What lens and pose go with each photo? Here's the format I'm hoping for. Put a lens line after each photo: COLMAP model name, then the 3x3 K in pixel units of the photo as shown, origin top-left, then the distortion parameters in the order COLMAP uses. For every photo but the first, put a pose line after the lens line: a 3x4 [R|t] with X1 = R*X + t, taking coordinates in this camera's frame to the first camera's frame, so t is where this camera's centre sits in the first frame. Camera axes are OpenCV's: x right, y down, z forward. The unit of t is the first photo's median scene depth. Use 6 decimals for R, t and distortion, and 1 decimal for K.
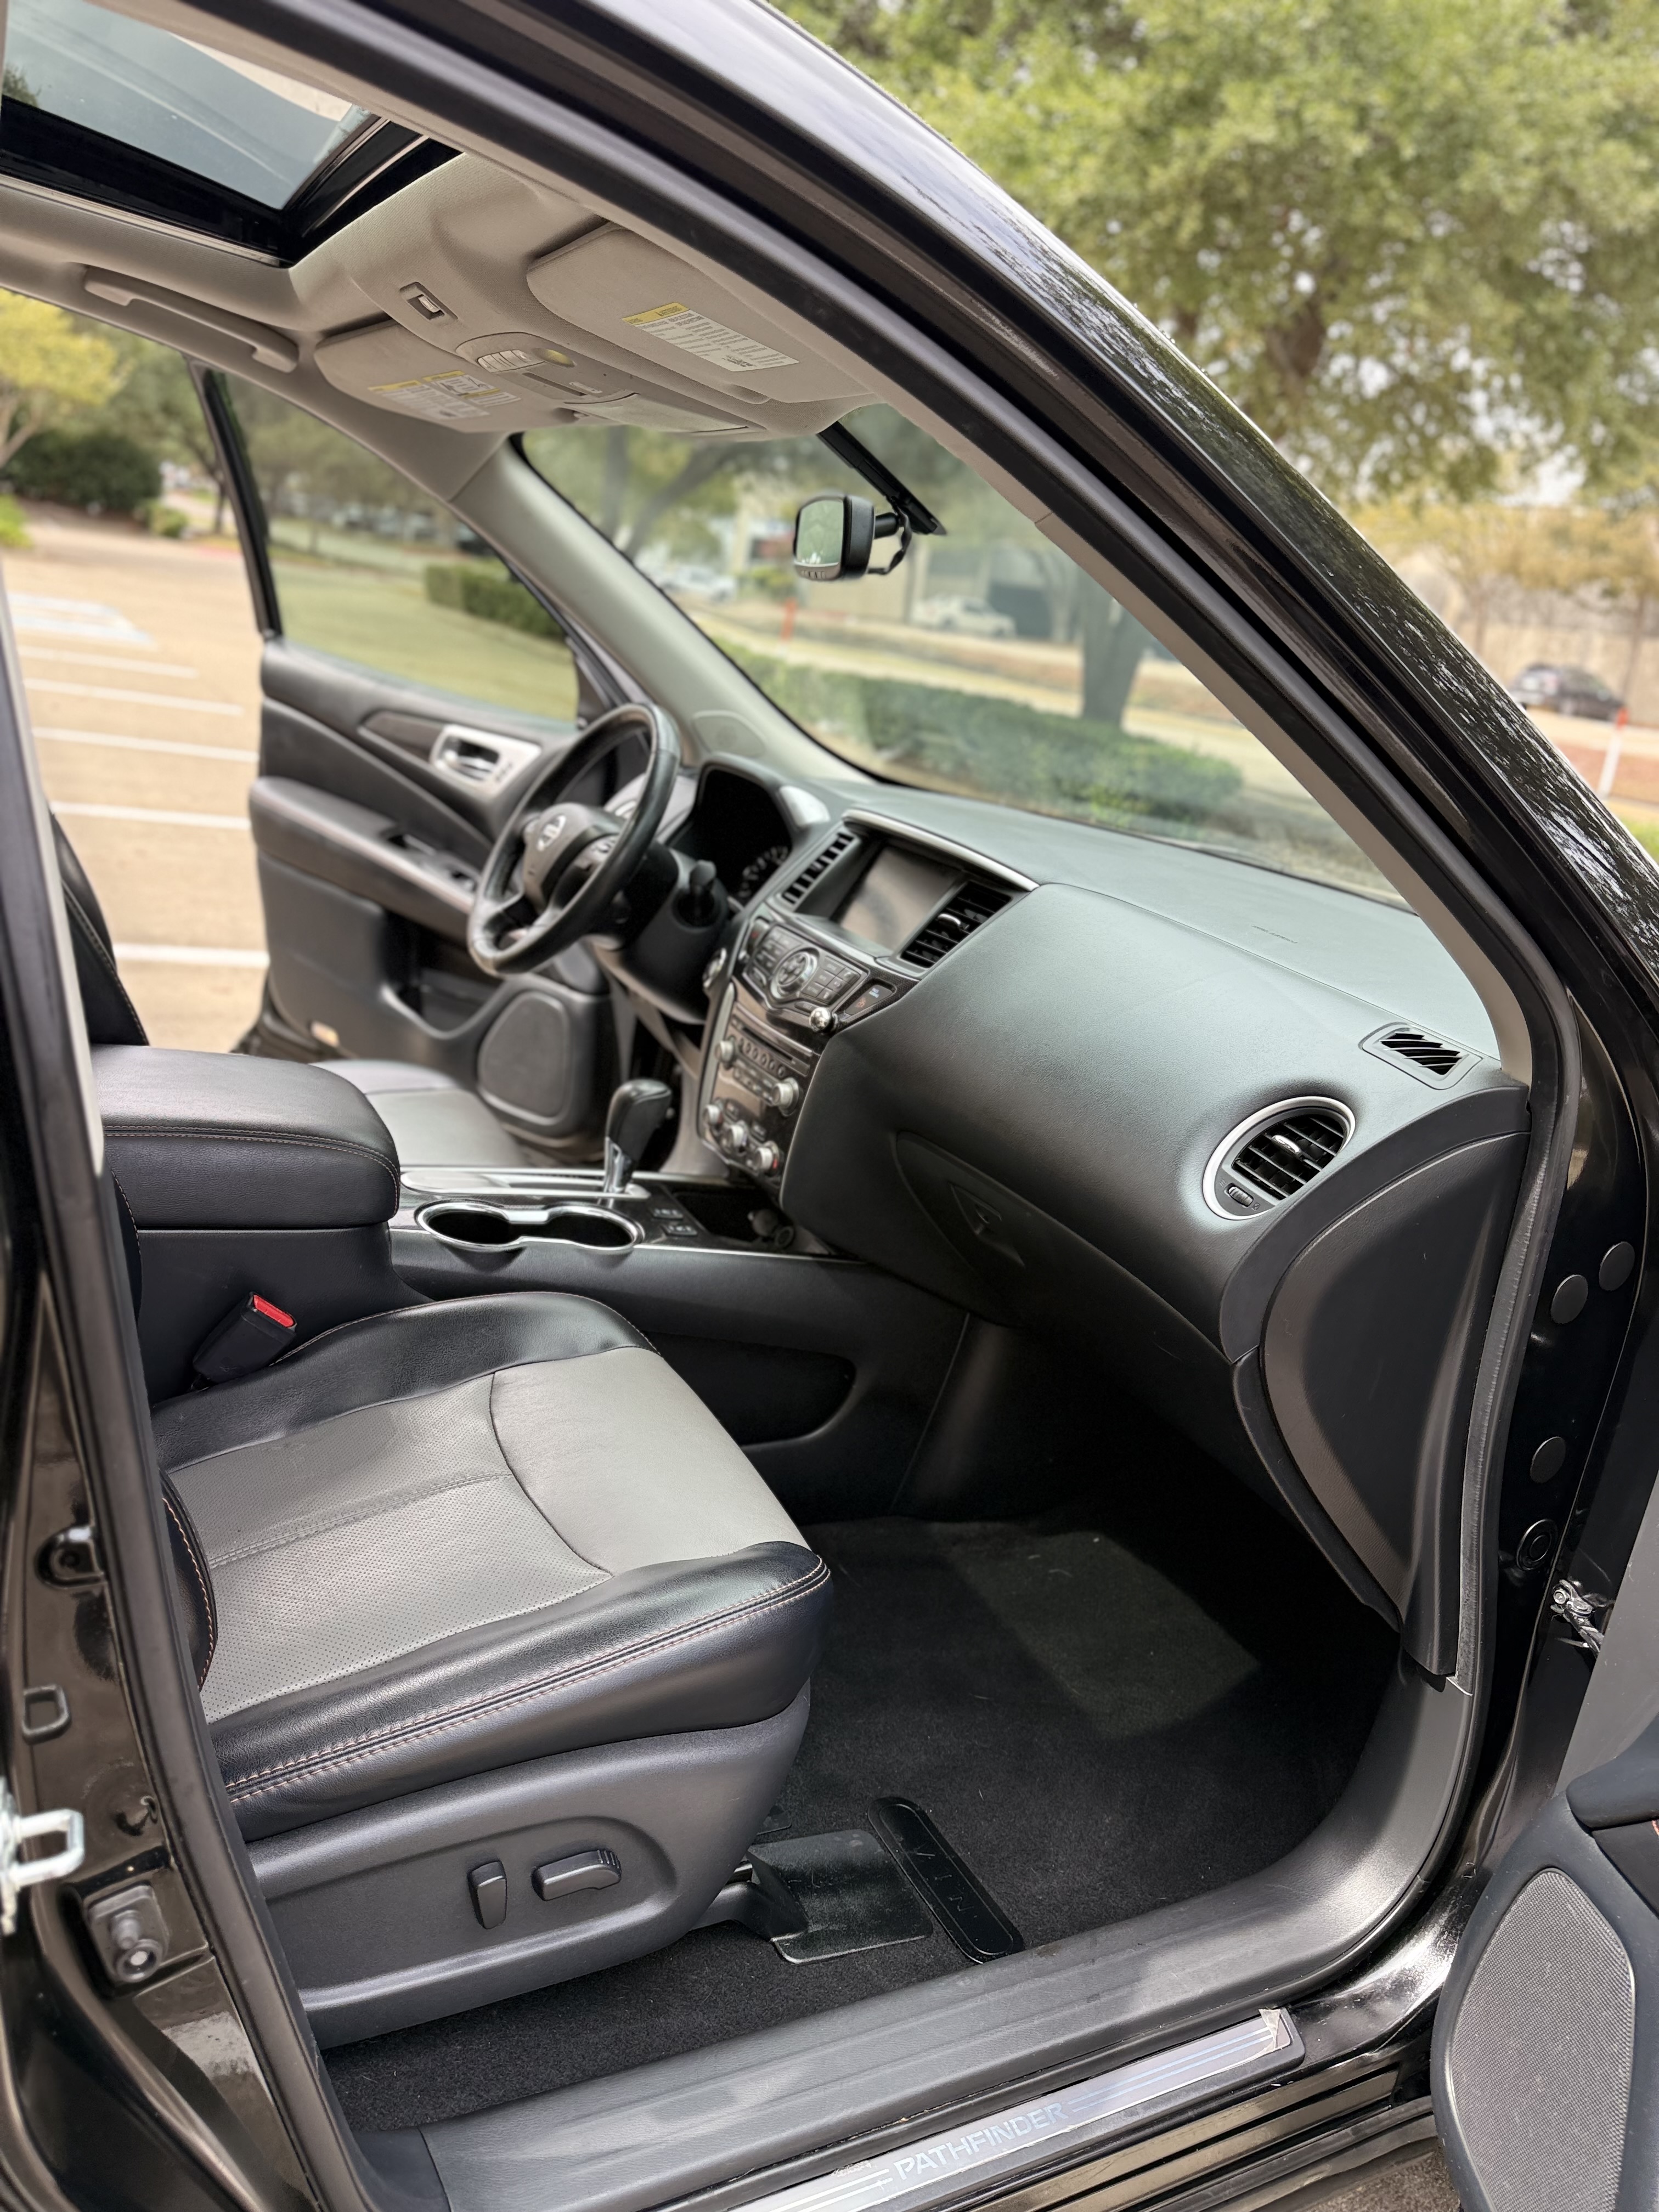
lens RADIAL K [[1549.3, 0, 829.8], [0, 1549.3, 1129.5], [0, 0, 1]] dist [0.118367, -0.172420]
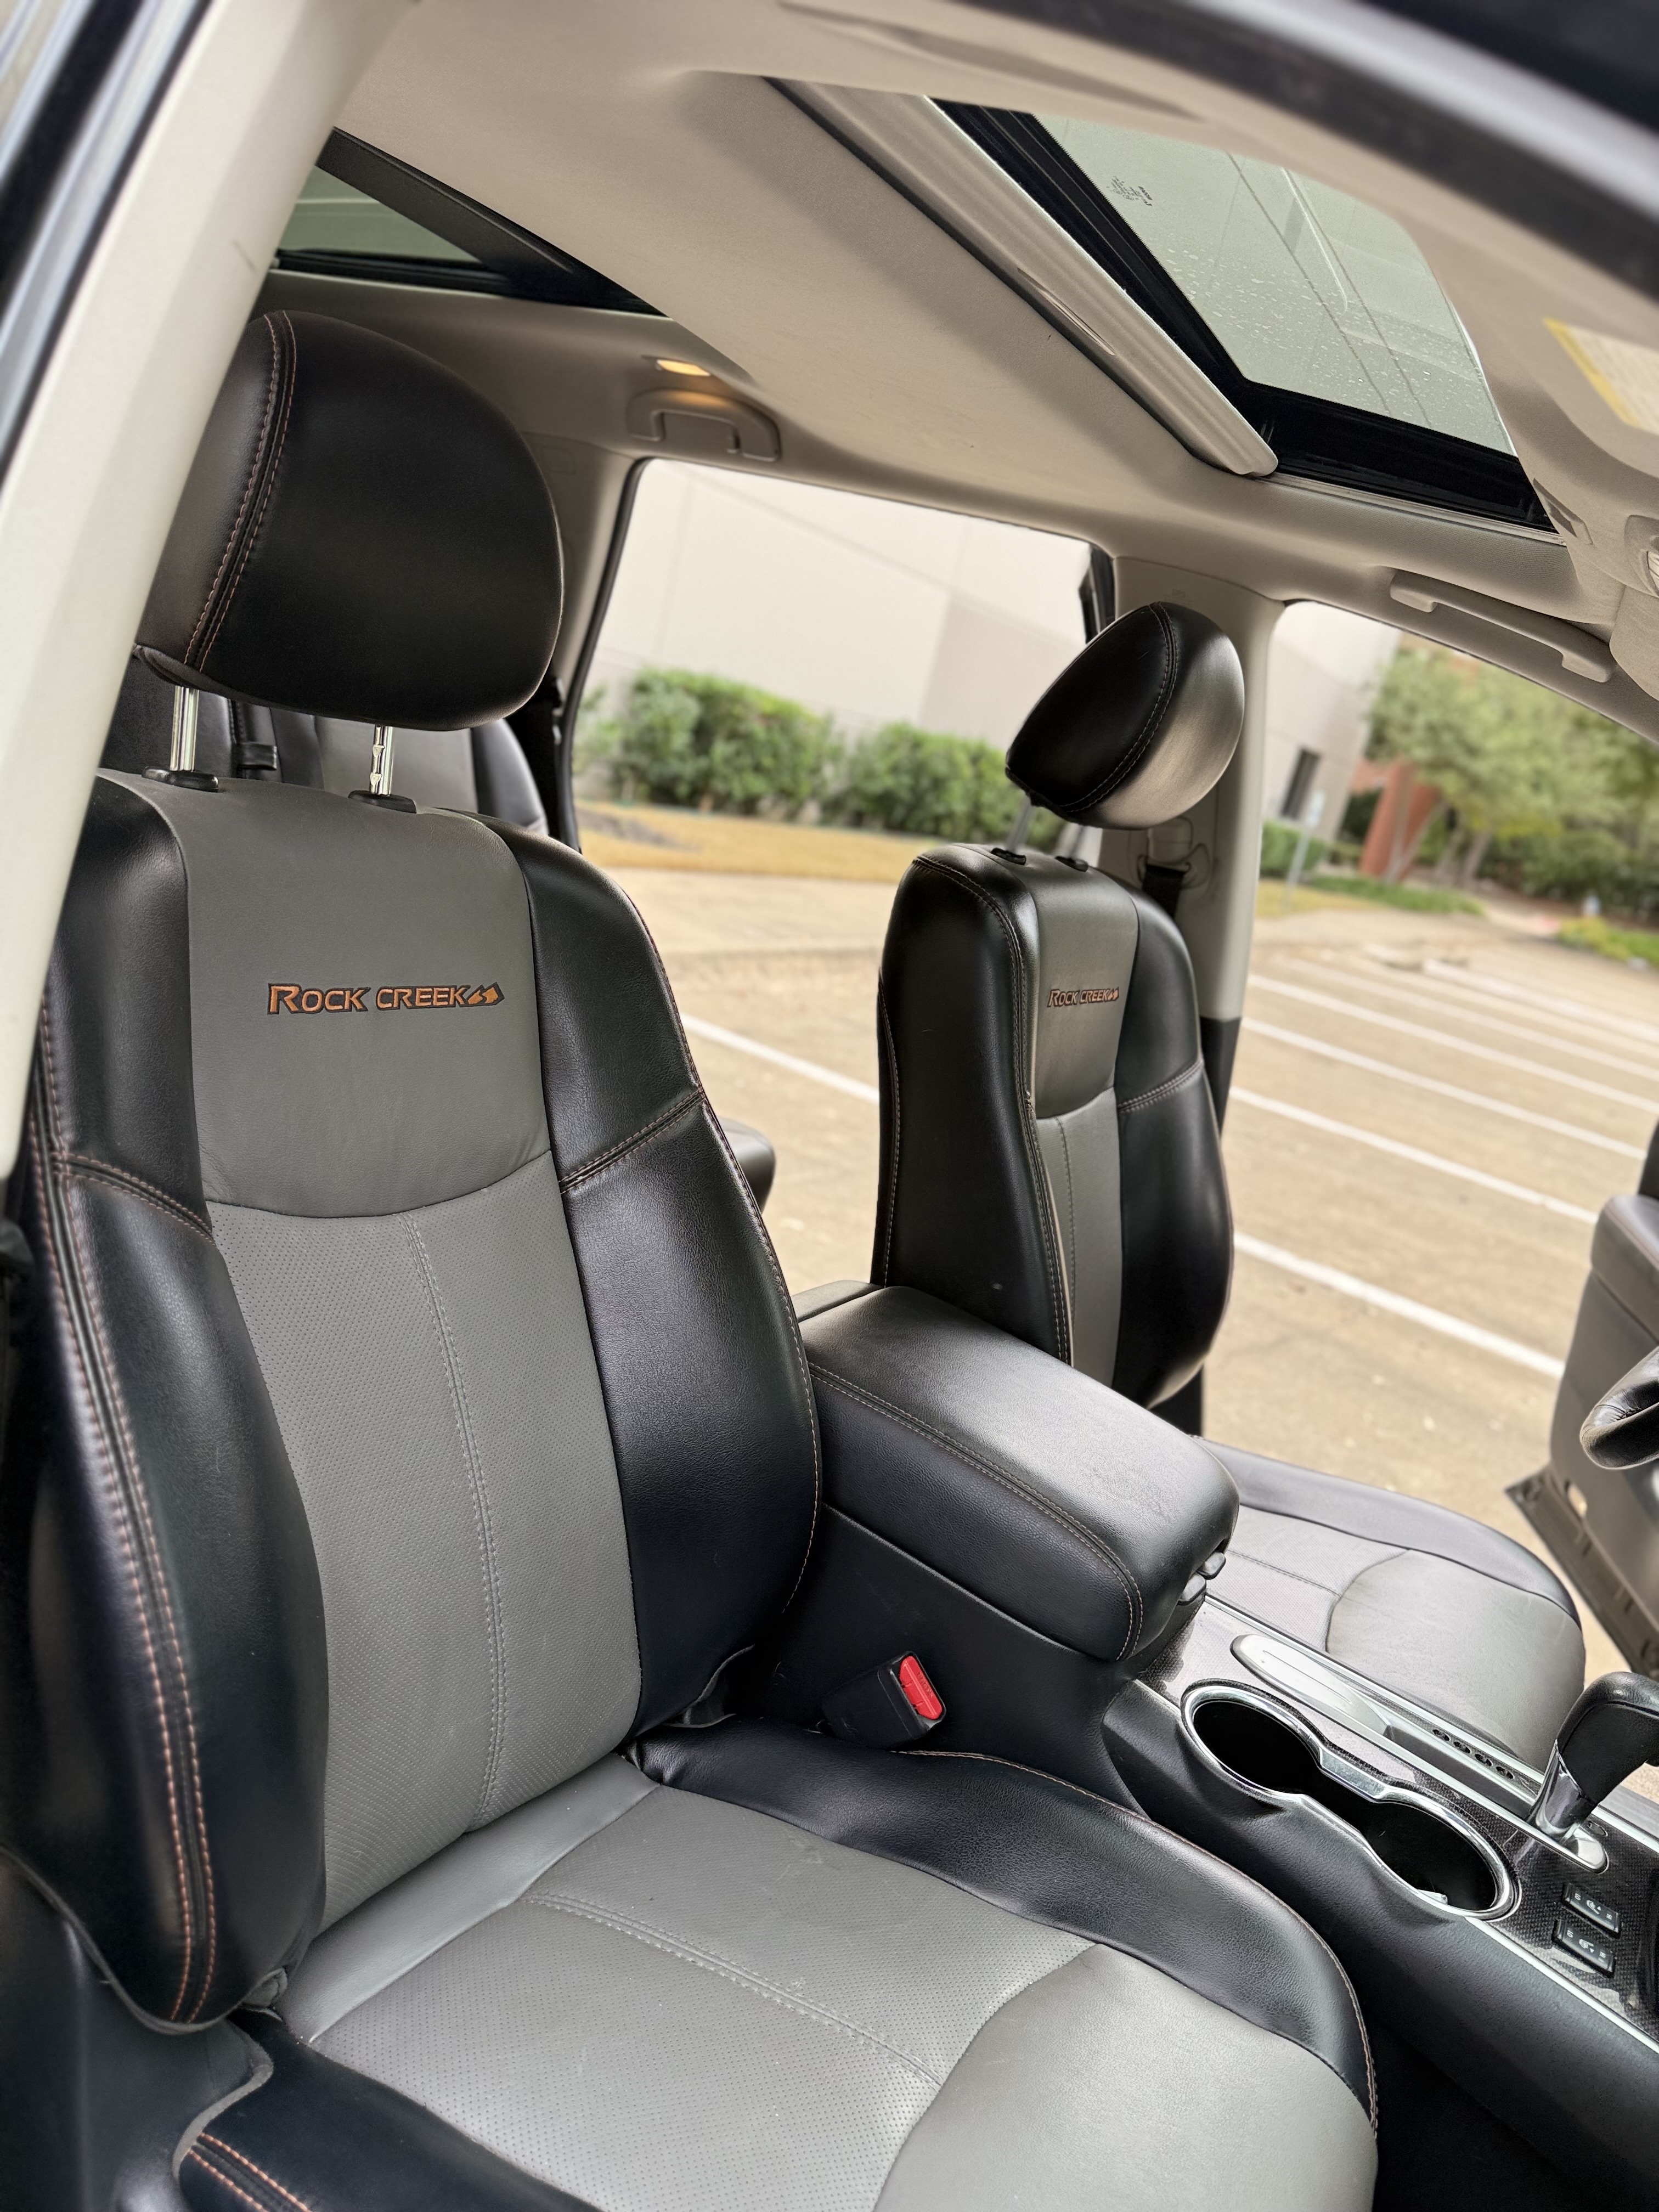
lens RADIAL K [[1540.0, 0, 829.5], [0, 1540.0, 1106.0], [0, 0, 1]] dist [0.043375, -0.049552]
pose [[0.535422, 0.191867, -0.822502, 0.168509], [-0.410250, 0.910331, -0.054704, -0.074058], [0.738253, 0.366722, 0.566125, 0.355935]]
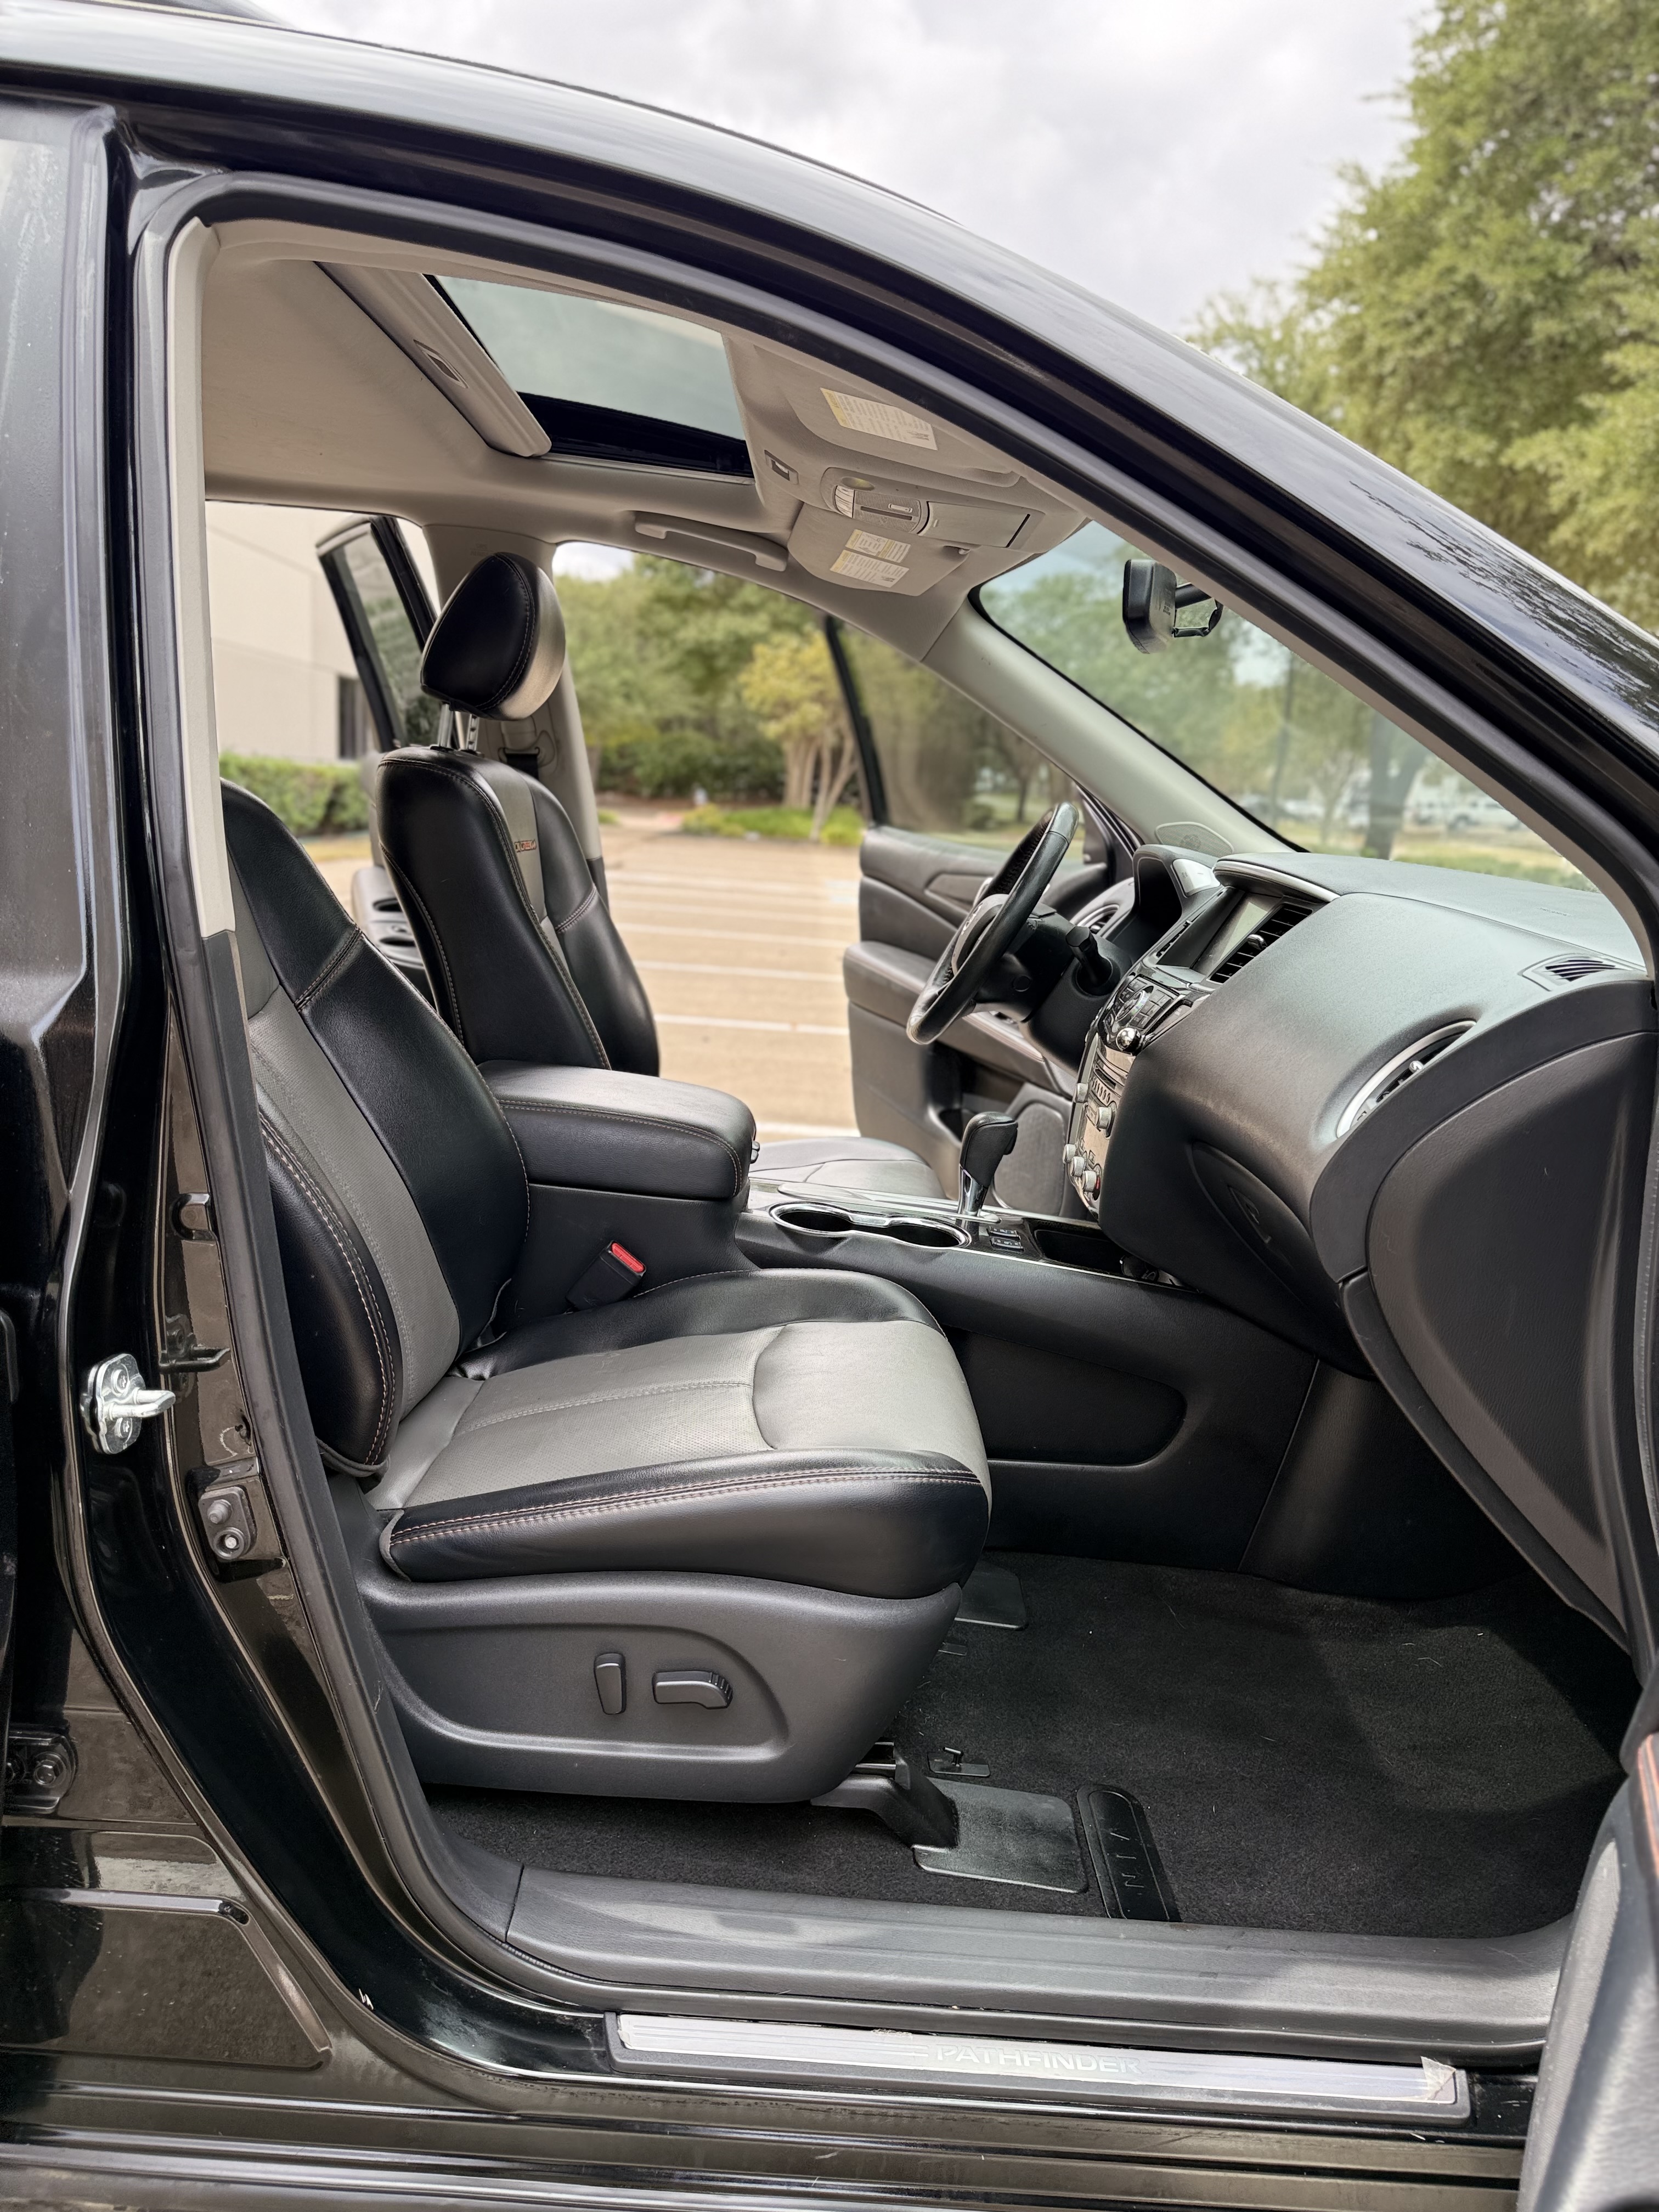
lens RADIAL K [[1540.0, 0, 829.5], [0, 1540.0, 1106.0], [0, 0, 1]] dist [0.043375, -0.049552]
pose [[0.888844, -0.007150, -0.458154, 0.282338], [-0.069575, 0.986179, -0.150370, 0.140258], [0.452896, 0.165532, 0.876062, 0.002165]]
